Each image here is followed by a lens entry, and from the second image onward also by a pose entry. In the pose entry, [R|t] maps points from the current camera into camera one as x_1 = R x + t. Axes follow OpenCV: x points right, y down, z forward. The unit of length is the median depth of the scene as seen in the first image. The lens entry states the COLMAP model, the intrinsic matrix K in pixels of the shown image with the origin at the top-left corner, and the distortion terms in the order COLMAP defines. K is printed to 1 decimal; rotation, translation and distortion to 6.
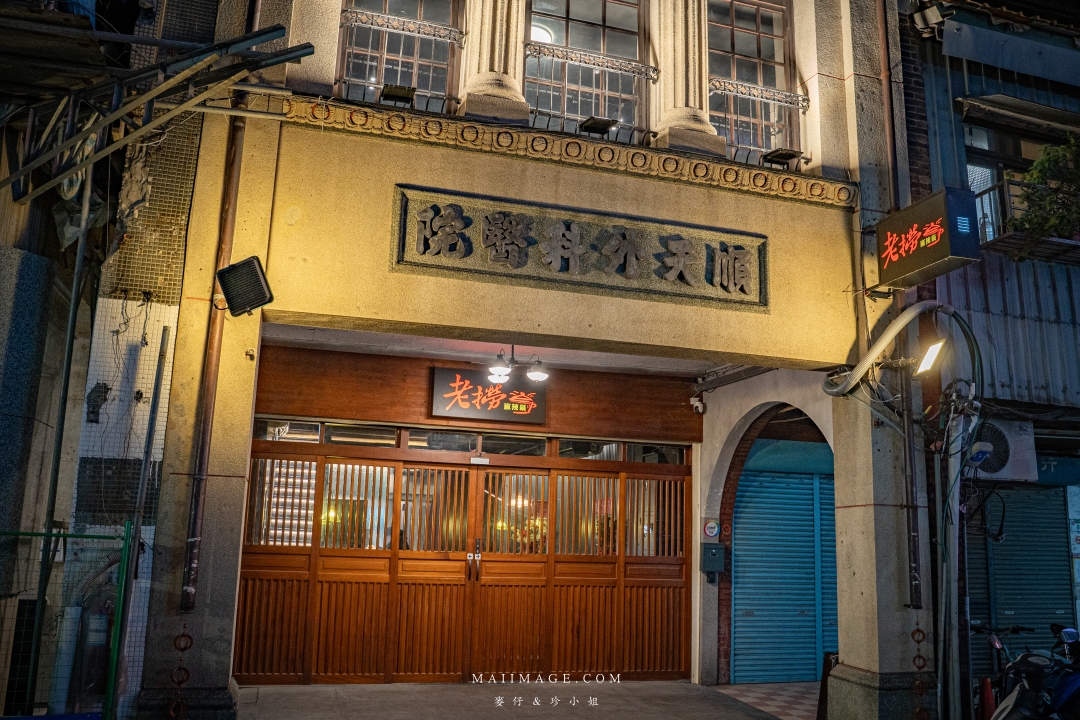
lens RADIAL K [[911.5, 0, 542.1], [0, 911.5, 357.3], [0, 0, 1]] dist [-0.079130, 0.028783]
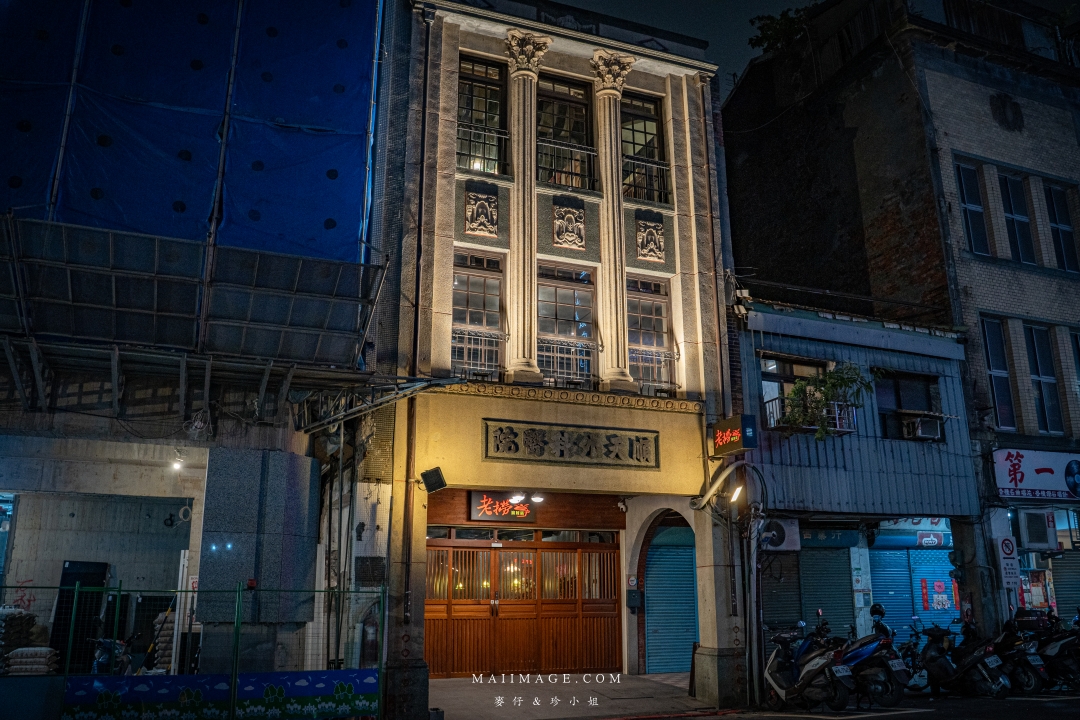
lens RADIAL K [[888.4, 0, 539.4], [0, 888.4, 362.8], [0, 0, 1]] dist [-0.096026, 0.008240]
pose [[0.995614, -0.009944, 0.093031, -0.188609], [0.015974, 0.997803, -0.064292, -0.159351], [-0.092188, 0.065496, 0.993585, -0.900792]]
